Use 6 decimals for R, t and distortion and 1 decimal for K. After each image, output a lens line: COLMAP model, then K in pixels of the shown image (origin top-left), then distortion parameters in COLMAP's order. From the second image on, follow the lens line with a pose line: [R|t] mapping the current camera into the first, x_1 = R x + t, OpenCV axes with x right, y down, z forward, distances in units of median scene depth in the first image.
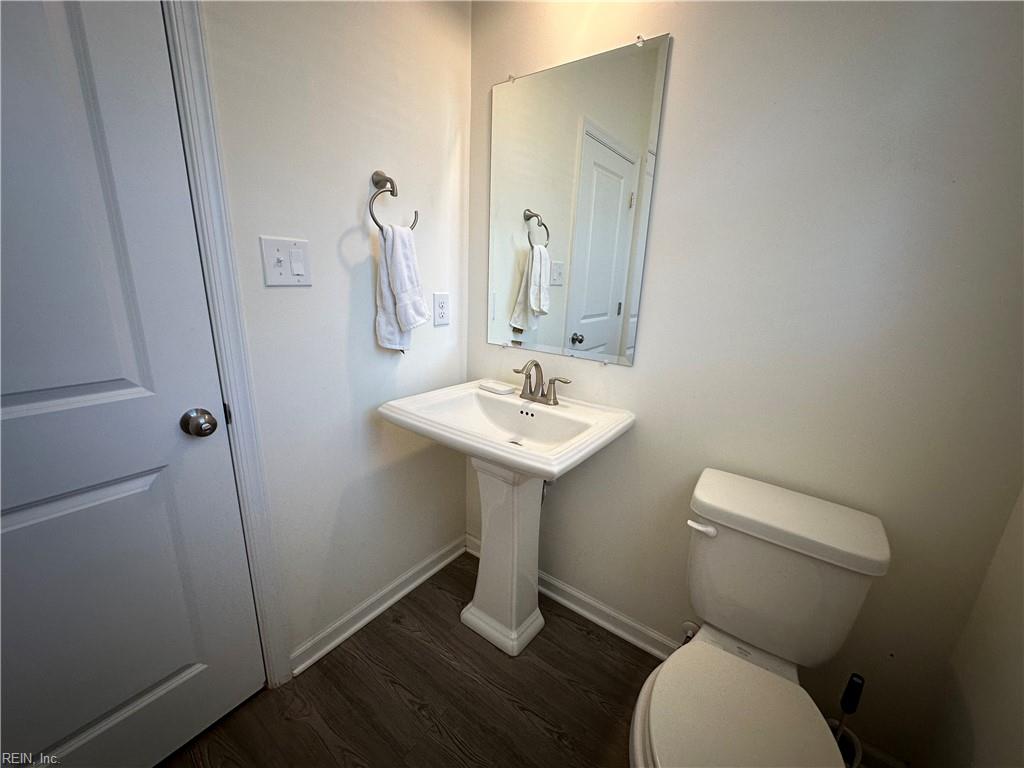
lens RADIAL K [[408.5, 0, 513.1], [0, 408.5, 383.0], [0, 0, 1]] dist [-0.002646, 0.000293]
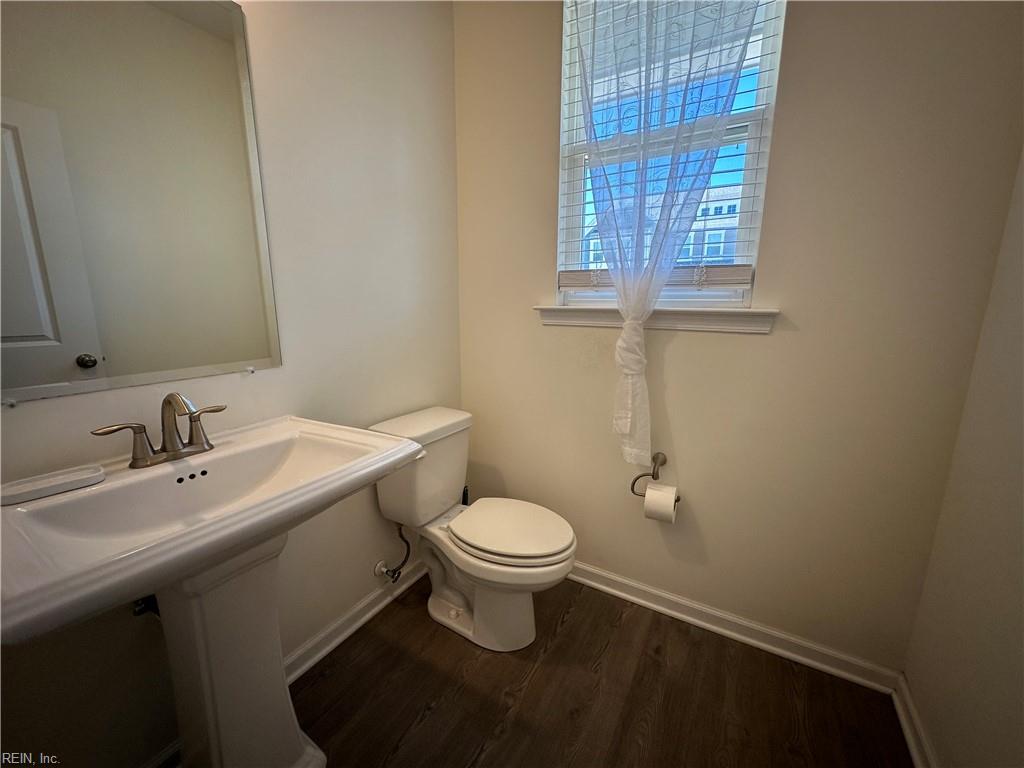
lens RADIAL K [[408.5, 0, 513.1], [0, 408.5, 383.0], [0, 0, 1]] dist [-0.002646, 0.000293]
pose [[-0.109267, -0.230281, 0.966970, -0.608346], [0.253643, 0.934132, 0.251122, -0.095281], [-0.961107, 0.272705, -0.043660, 0.511236]]
